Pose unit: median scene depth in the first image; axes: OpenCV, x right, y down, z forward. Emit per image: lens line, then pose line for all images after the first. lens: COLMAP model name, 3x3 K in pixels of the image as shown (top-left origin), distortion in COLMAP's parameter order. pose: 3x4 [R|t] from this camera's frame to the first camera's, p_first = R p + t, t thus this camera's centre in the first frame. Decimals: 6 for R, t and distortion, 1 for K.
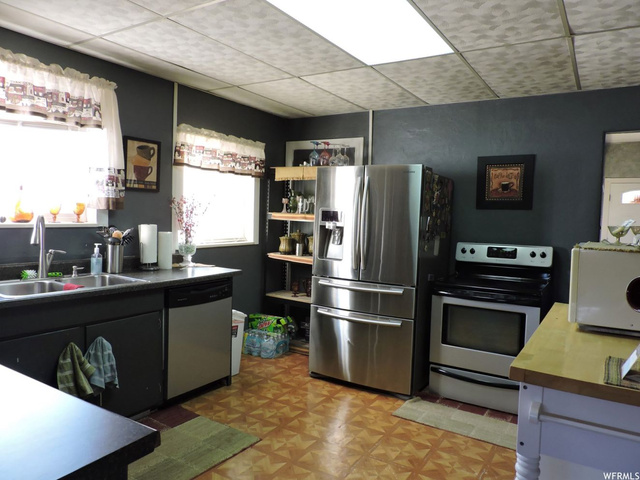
lens RADIAL K [[464.1, 0, 320.0], [0, 464.1, 240.0], [0, 0, 1]] dist [-0.007558, -0.005378]
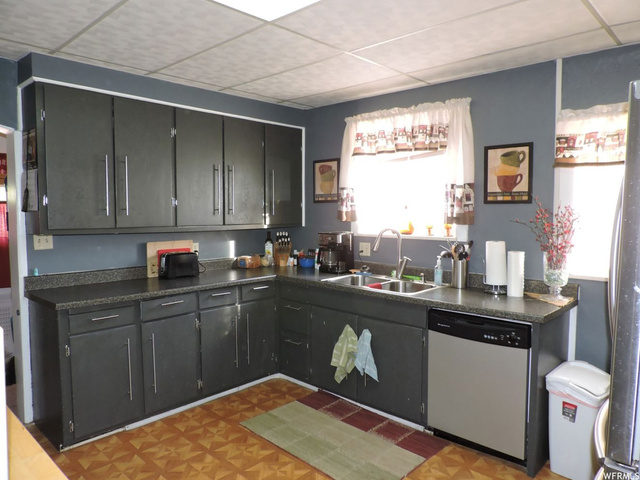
lens RADIAL K [[464.1, 0, 320.0], [0, 464.1, 240.0], [0, 0, 1]] dist [-0.007558, -0.005378]
pose [[-0.195296, 0.034790, -0.980127, 0.536608], [-0.063057, 0.996858, 0.047948, -0.054910], [0.978715, 0.071167, -0.192488, 0.803676]]
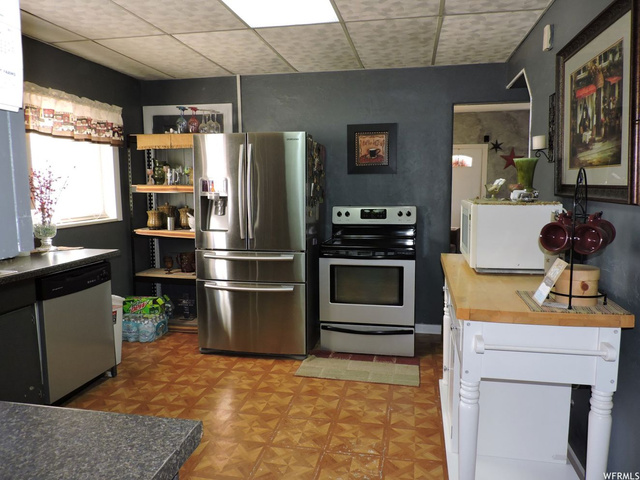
lens RADIAL K [[464.1, 0, 320.0], [0, 464.1, 240.0], [0, 0, 1]] dist [-0.007558, -0.005378]
pose [[0.934152, -0.077209, 0.348423, -0.116103], [0.053990, 0.995654, 0.075880, -0.001201], [-0.352767, -0.052072, 0.934261, 0.020955]]
